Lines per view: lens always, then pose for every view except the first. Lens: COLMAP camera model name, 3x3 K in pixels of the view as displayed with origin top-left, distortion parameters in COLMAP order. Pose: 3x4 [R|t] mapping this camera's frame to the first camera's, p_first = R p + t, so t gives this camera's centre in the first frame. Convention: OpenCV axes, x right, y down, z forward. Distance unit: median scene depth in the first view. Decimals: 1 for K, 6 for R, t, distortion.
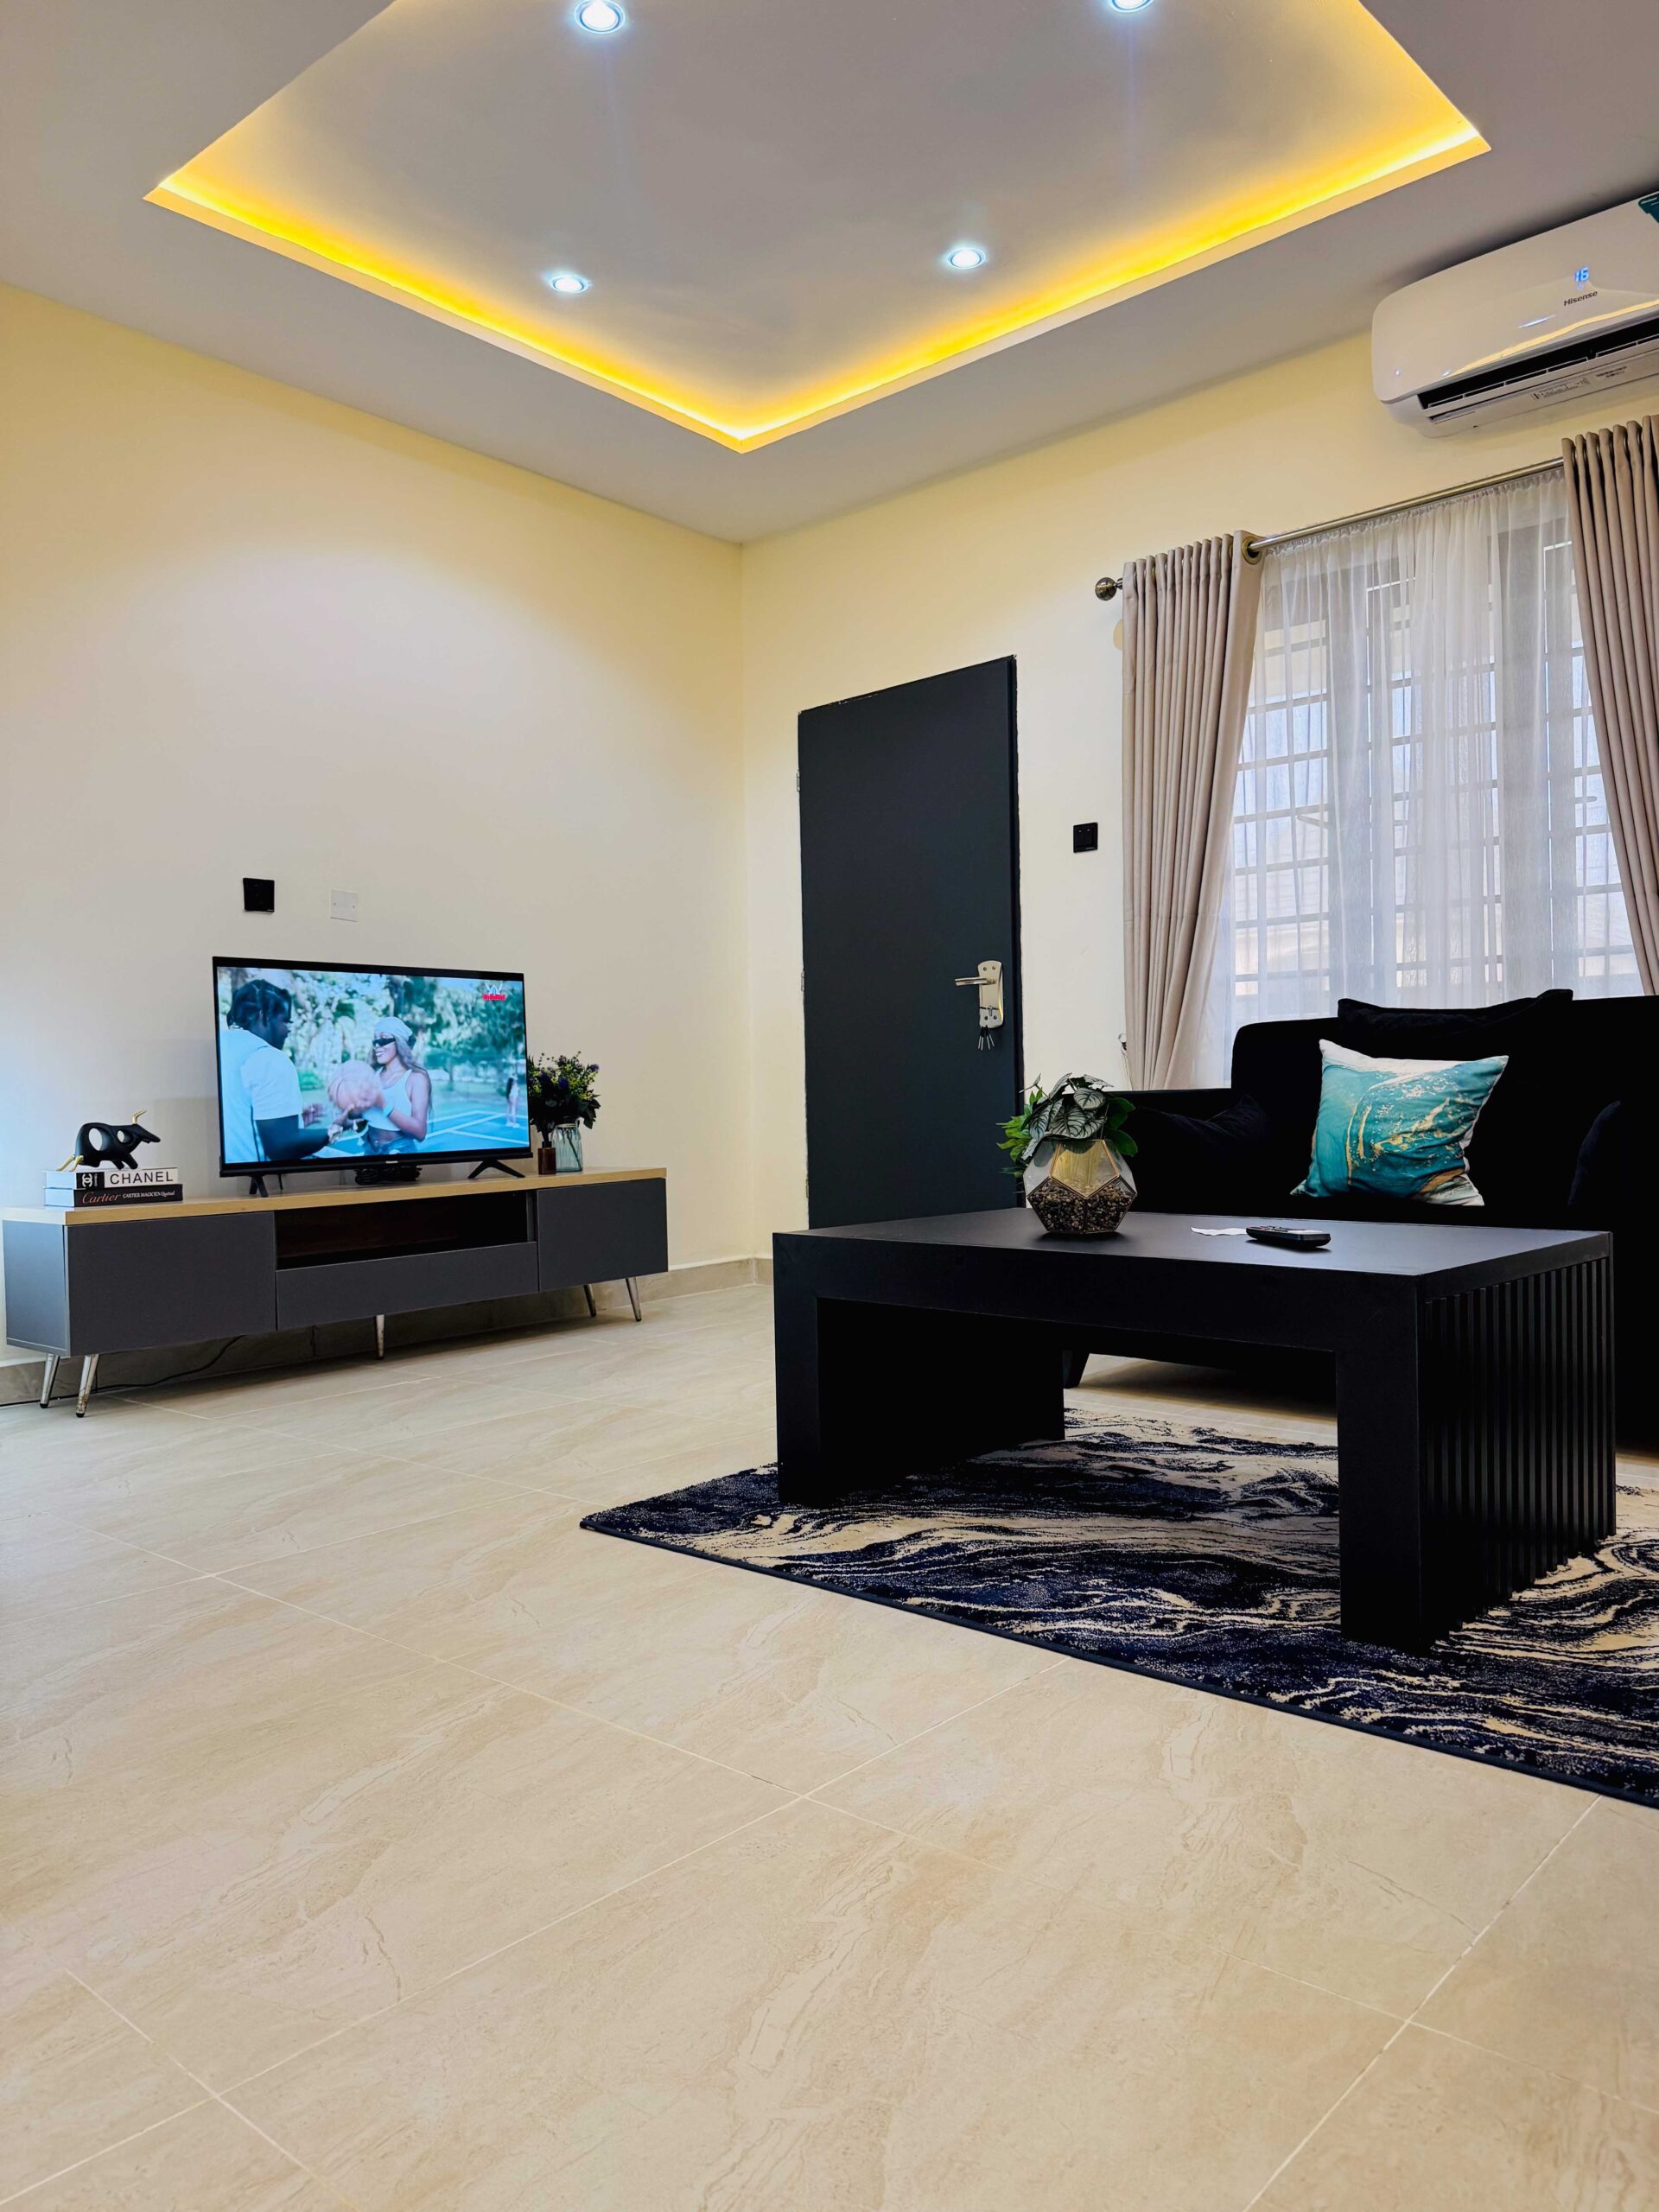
lens RADIAL K [[1545.4, 0, 837.5], [0, 1545.4, 1120.9], [0, 0, 1]] dist [0.124515, -0.231313]
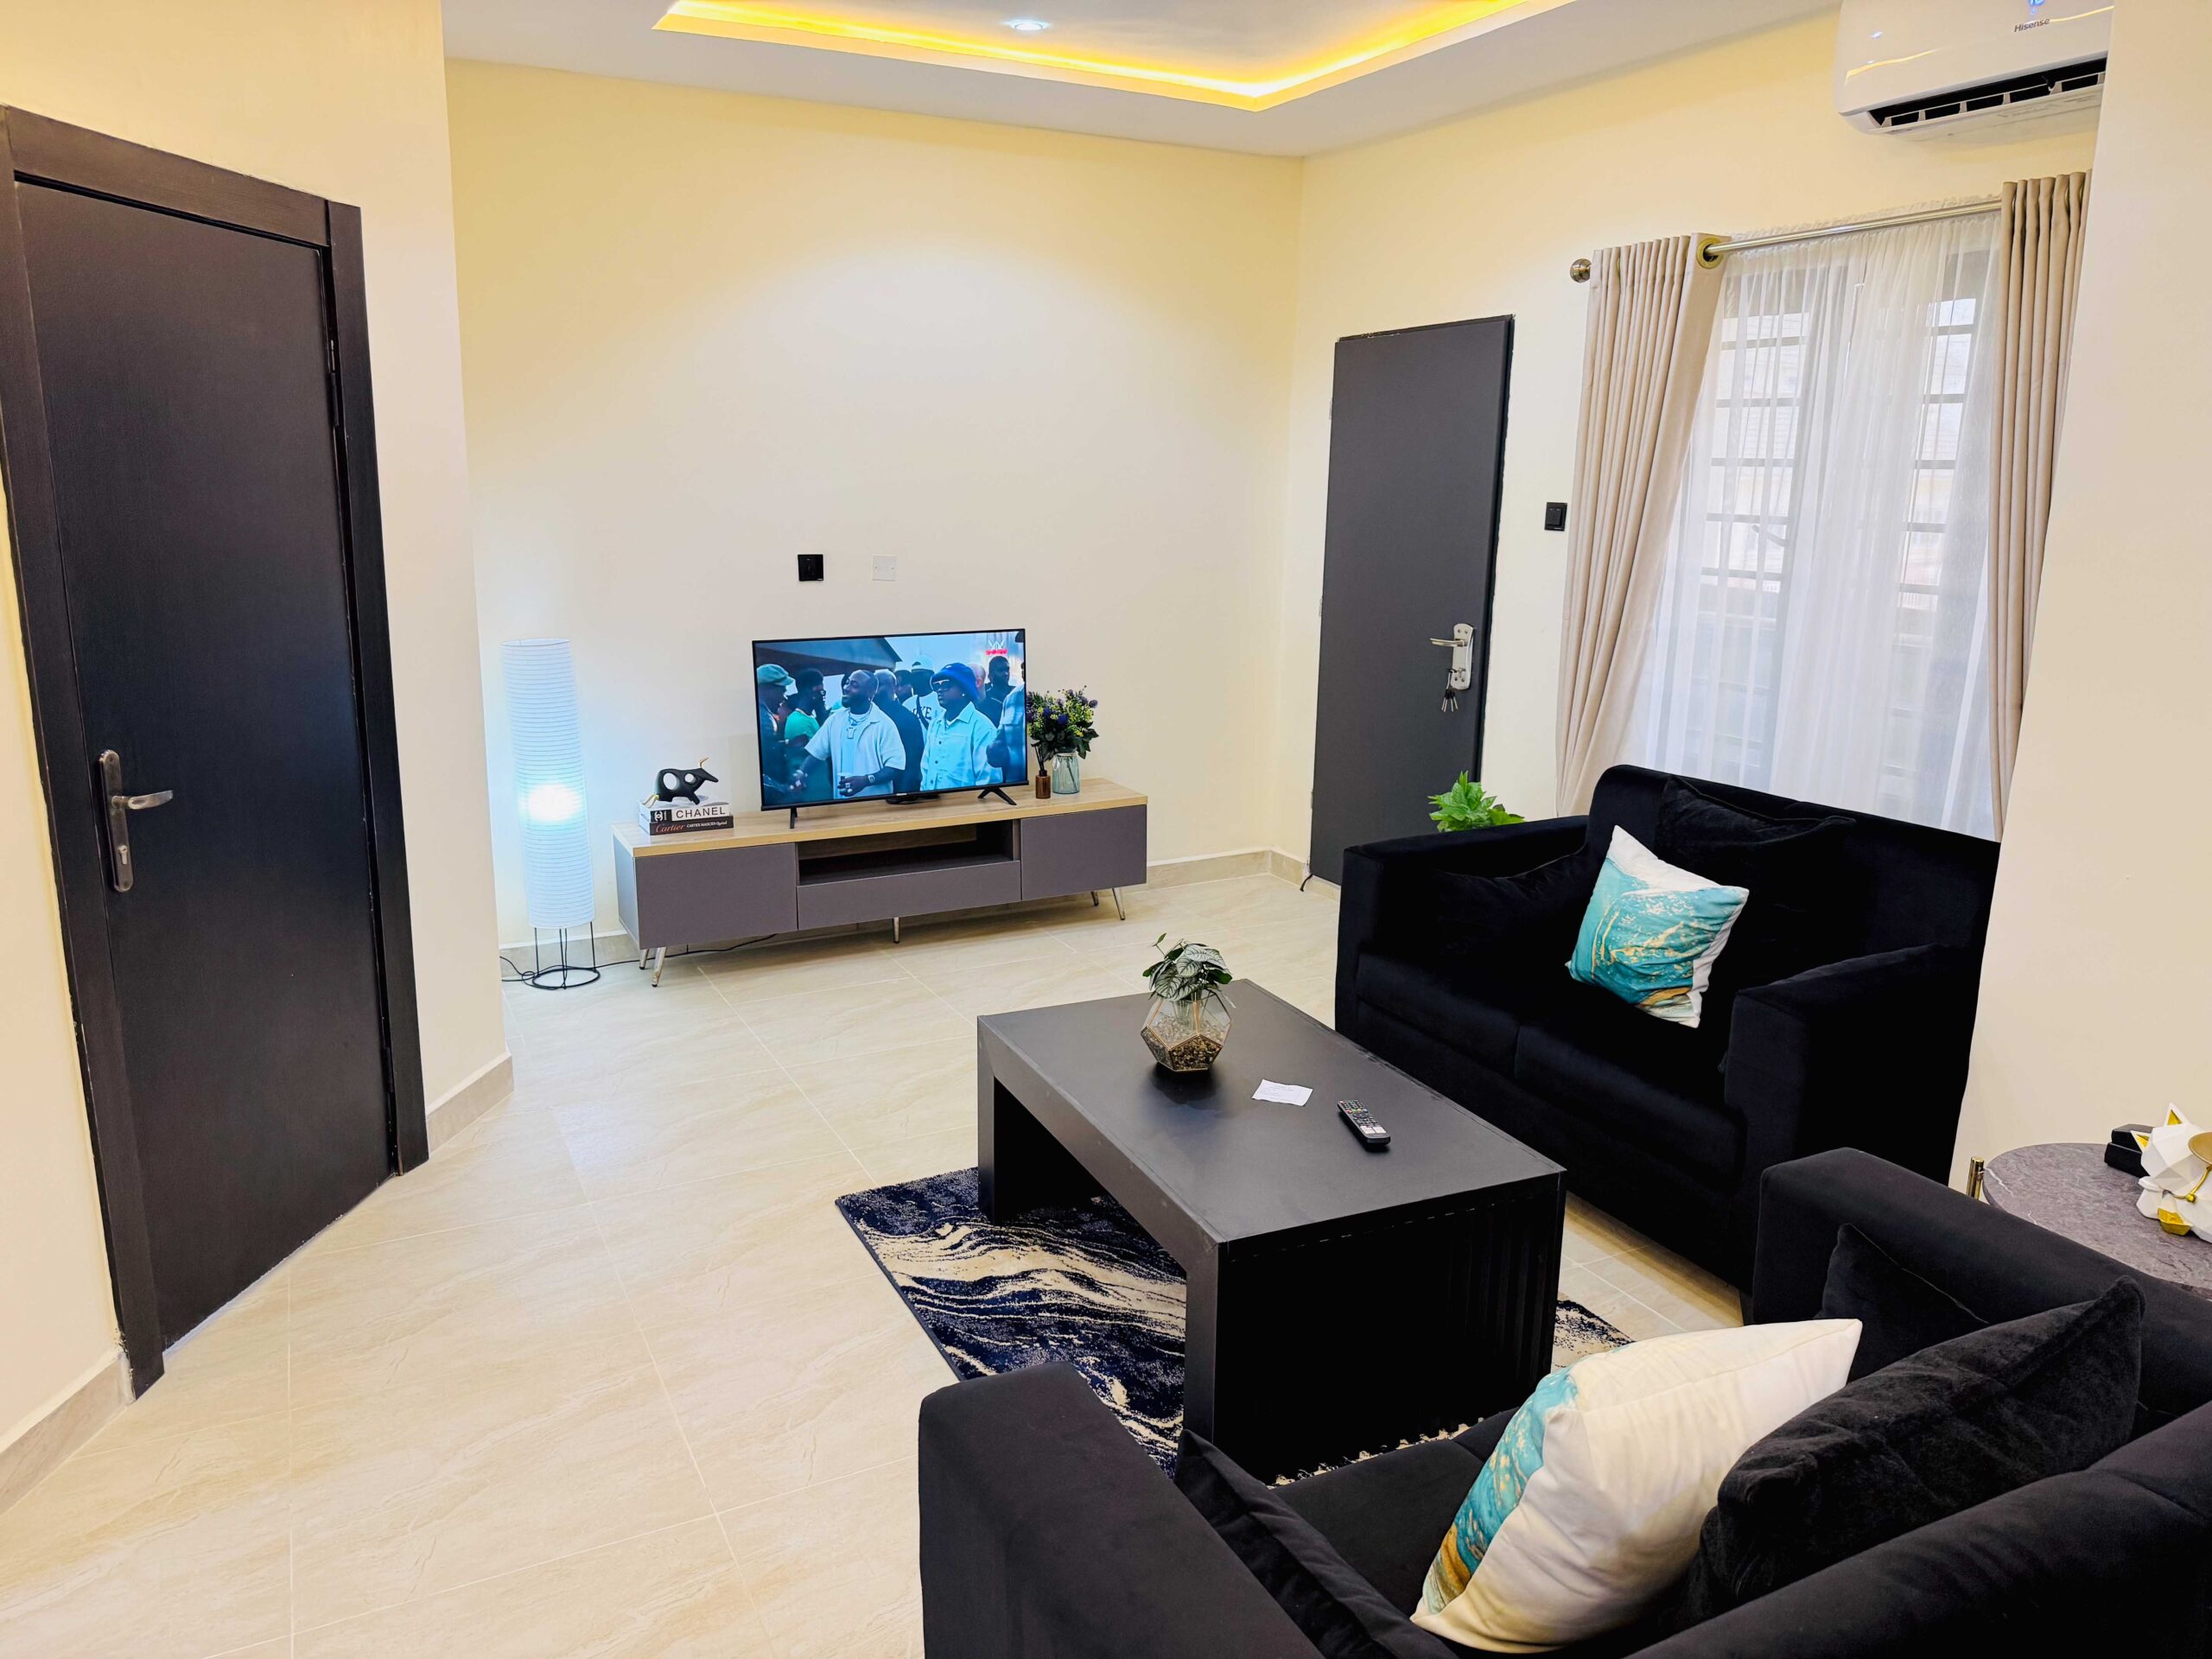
lens RADIAL K [[1545.4, 0, 1094.2], [0, 1545.4, 835.9], [0, 0, 1]] dist [0.124515, -0.231313]
pose [[0.927407, 0.113399, -0.356451, 0.329230], [-0.033040, 0.974048, 0.223916, -0.244999], [0.372592, -0.195884, 0.907086, -0.070939]]
